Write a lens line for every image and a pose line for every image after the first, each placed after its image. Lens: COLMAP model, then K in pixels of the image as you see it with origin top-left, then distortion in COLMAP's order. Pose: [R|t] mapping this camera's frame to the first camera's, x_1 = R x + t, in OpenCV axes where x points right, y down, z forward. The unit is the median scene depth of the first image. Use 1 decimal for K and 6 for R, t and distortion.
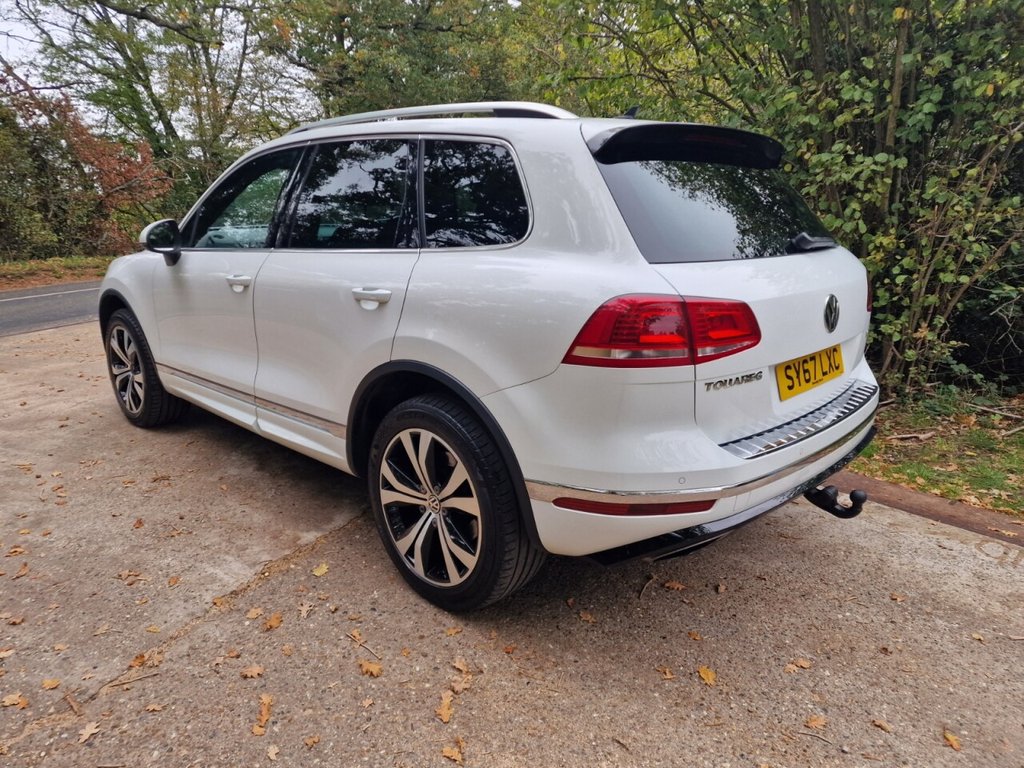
lens RADIAL K [[672.0, 0, 502.2], [0, 672.0, 373.5], [0, 0, 1]] dist [0.079364, -0.064890]
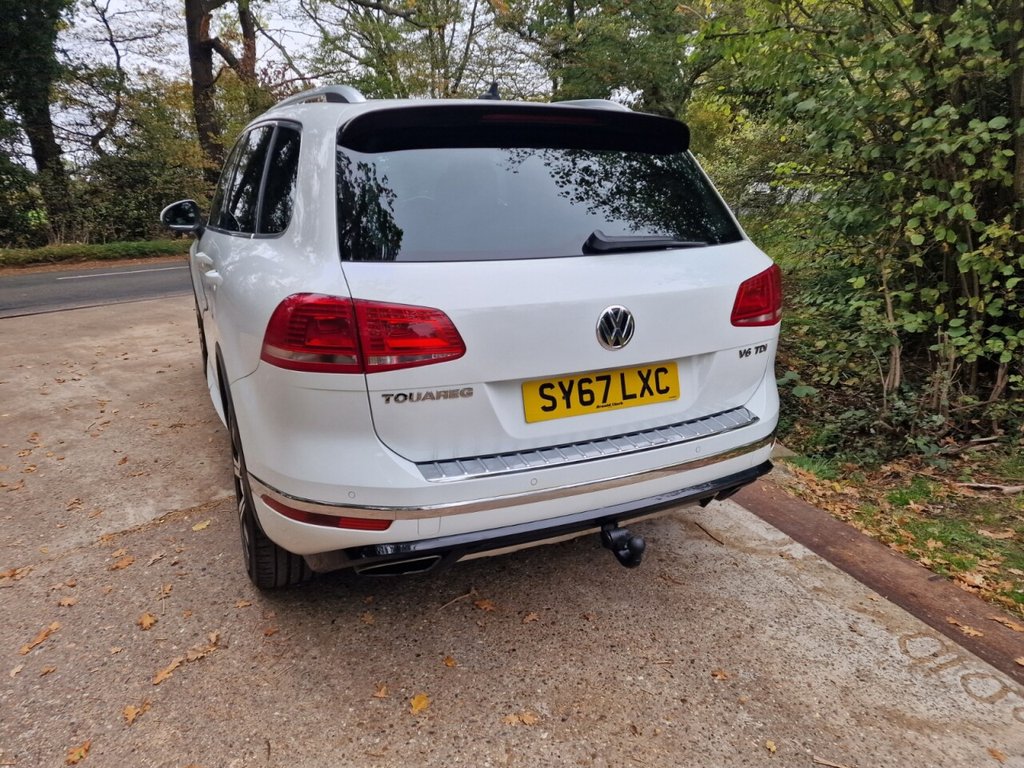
lens RADIAL K [[672.0, 0, 503.5], [0, 672.0, 375.1], [0, 0, 1]] dist [0.079364, -0.064890]
pose [[0.935988, 0.094750, -0.339040, 0.592558], [-0.080218, 0.995166, 0.056657, -0.060694], [0.342769, -0.025833, 0.939064, 0.148541]]
